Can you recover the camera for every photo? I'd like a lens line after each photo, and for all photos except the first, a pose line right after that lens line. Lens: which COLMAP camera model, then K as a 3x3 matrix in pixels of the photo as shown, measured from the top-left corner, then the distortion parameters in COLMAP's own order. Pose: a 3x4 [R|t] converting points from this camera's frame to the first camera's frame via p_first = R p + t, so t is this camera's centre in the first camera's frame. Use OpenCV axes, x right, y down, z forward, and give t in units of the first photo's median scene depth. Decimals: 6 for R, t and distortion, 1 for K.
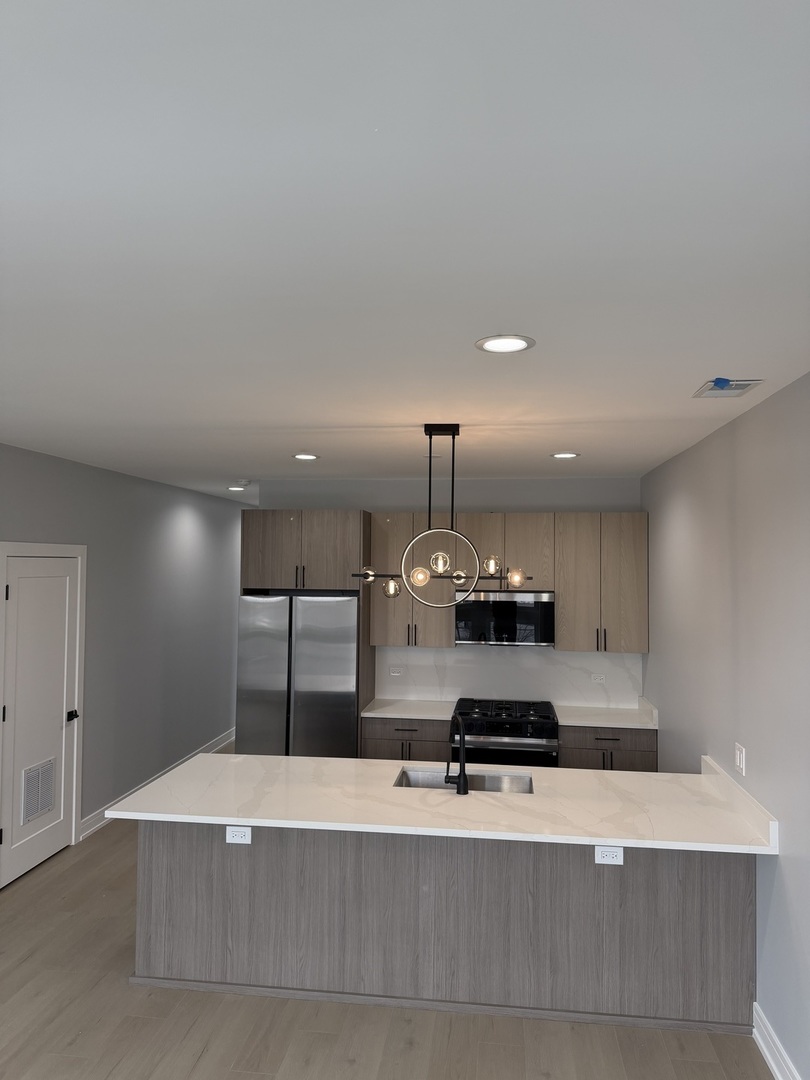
lens RADIAL K [[751.0, 0, 399.2], [0, 751.0, 536.6], [0, 0, 1]] dist [0.074546, -0.046197]
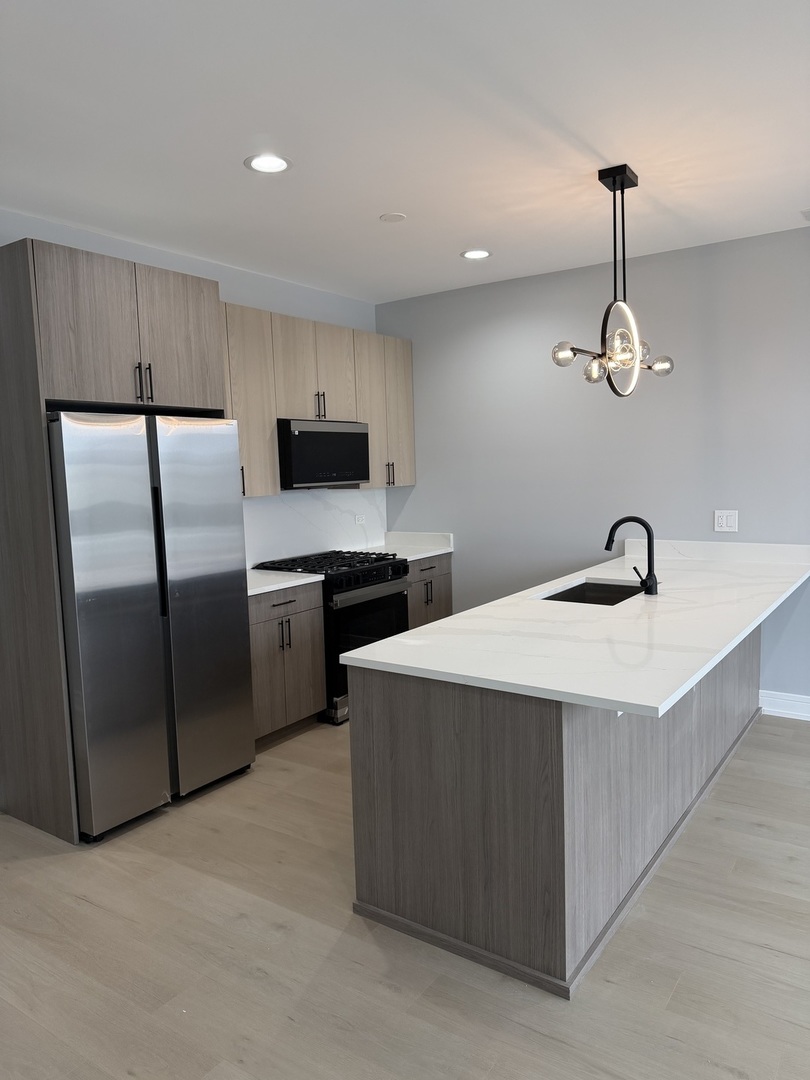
lens RADIAL K [[751.0, 0, 402.9], [0, 751.0, 544.9], [0, 0, 1]] dist [0.074546, -0.046197]
pose [[0.458297, -0.119274, 0.880760, -0.569261], [0.003895, 0.991215, 0.132205, 0.100597], [-0.888791, -0.057158, 0.454735, 0.554844]]
